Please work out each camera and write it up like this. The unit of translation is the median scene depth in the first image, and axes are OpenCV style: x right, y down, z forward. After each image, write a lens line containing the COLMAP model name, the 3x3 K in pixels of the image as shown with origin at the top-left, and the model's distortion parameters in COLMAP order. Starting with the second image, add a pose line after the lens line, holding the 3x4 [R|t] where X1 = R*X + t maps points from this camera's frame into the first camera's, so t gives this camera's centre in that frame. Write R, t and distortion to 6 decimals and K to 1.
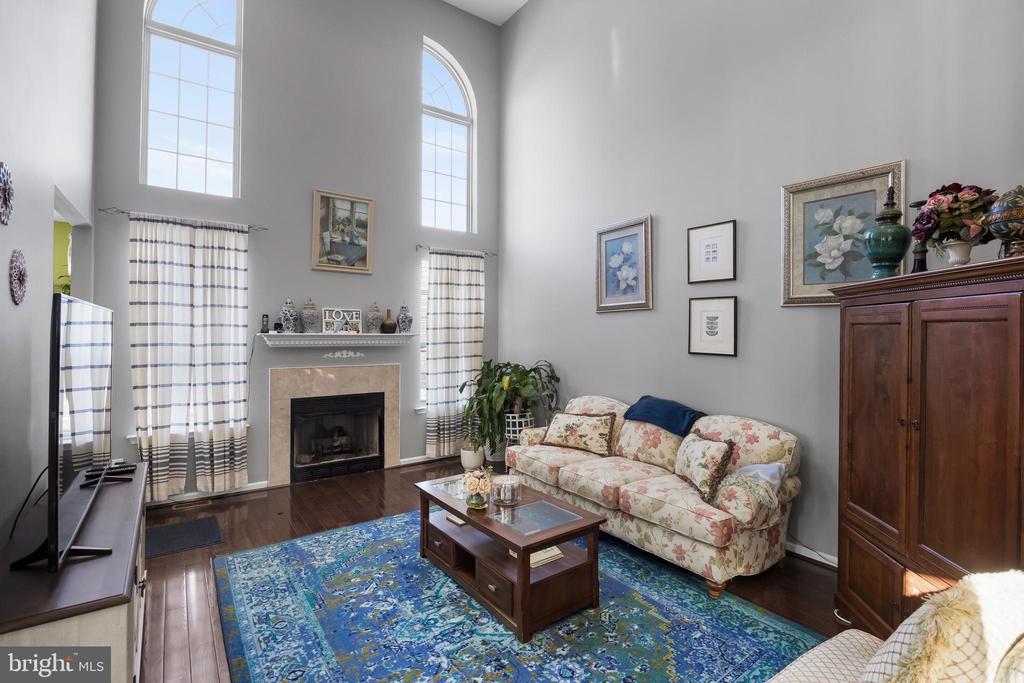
lens RADIAL K [[471.1, 0, 511.7], [0, 471.1, 332.0], [0, 0, 1]] dist [-0.022118, 0.003077]
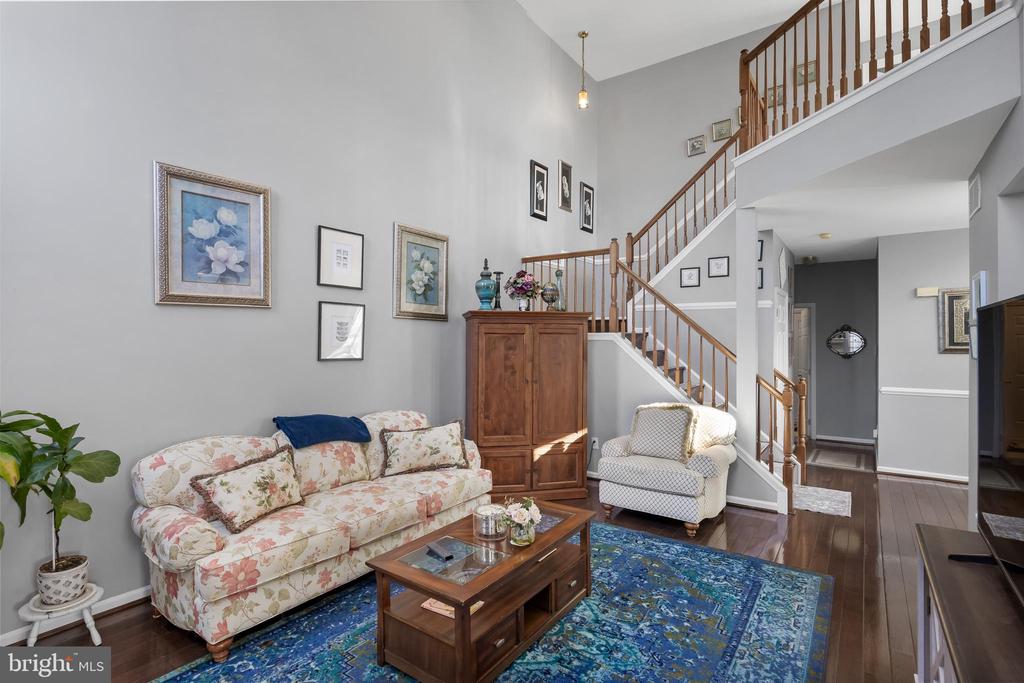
lens RADIAL K [[495.3, 0, 522.4], [0, 495.3, 326.9], [0, 0, 1]] dist [0.003047, -0.000356]
pose [[-0.327391, 0.019739, 0.944683, -0.663183], [-0.002994, 0.999755, -0.021927, 0.000121], [-0.944884, -0.010007, -0.327252, 0.921111]]
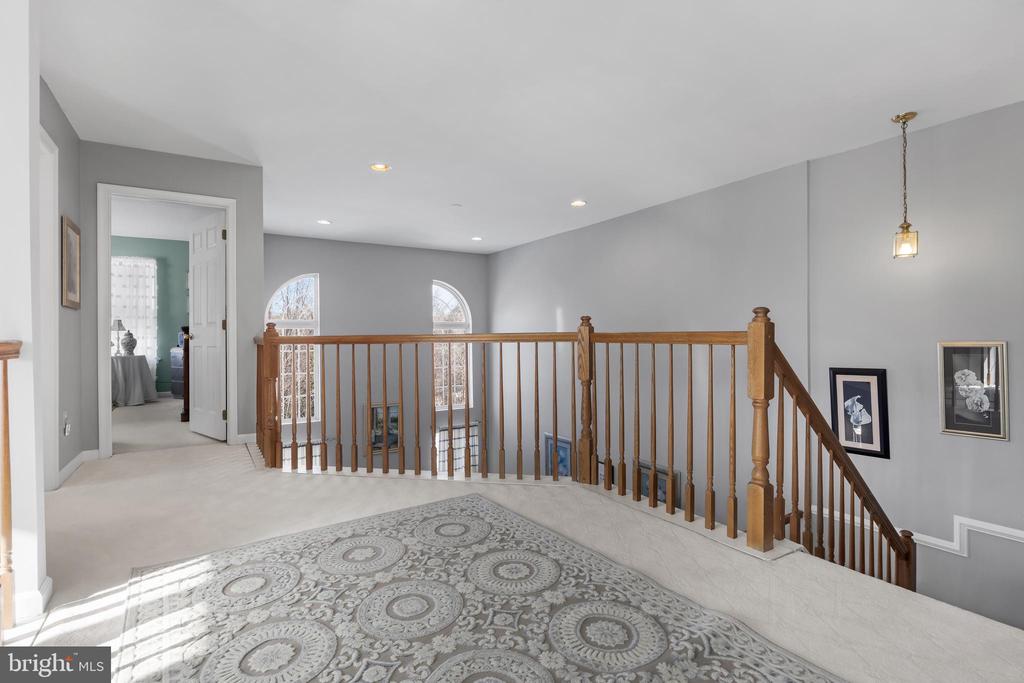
lens RADIAL K [[471.1, 0, 511.5], [0, 471.1, 338.1], [0, 0, 1]] dist [-0.022118, 0.003077]
pose [[0.998507, -0.011861, -0.053328, 0.185107], [0.012137, 0.999915, 0.004865, -0.642077], [0.053266, -0.005505, 0.998565, -0.641851]]
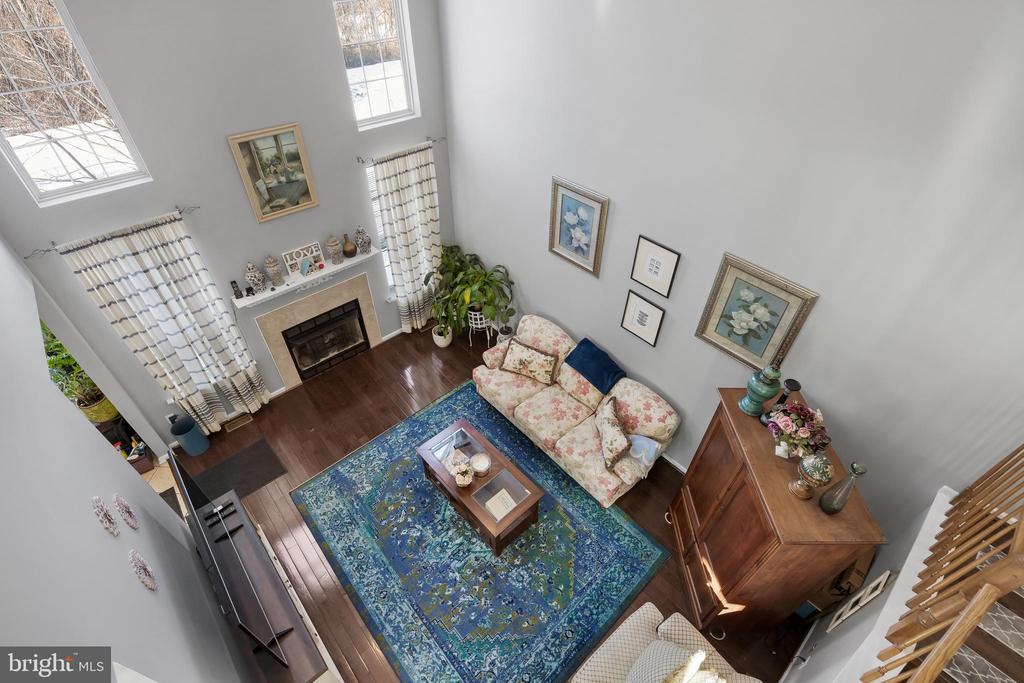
lens RADIAL K [[471.1, 0, 510.0], [0, 471.1, 334.5], [0, 0, 1]] dist [-0.022118, 0.003077]
pose [[0.994720, -0.067103, 0.077650, -0.005754], [-0.002204, 0.742478, 0.669867, -0.738208], [-0.102603, -0.666501, 0.738410, 0.111382]]
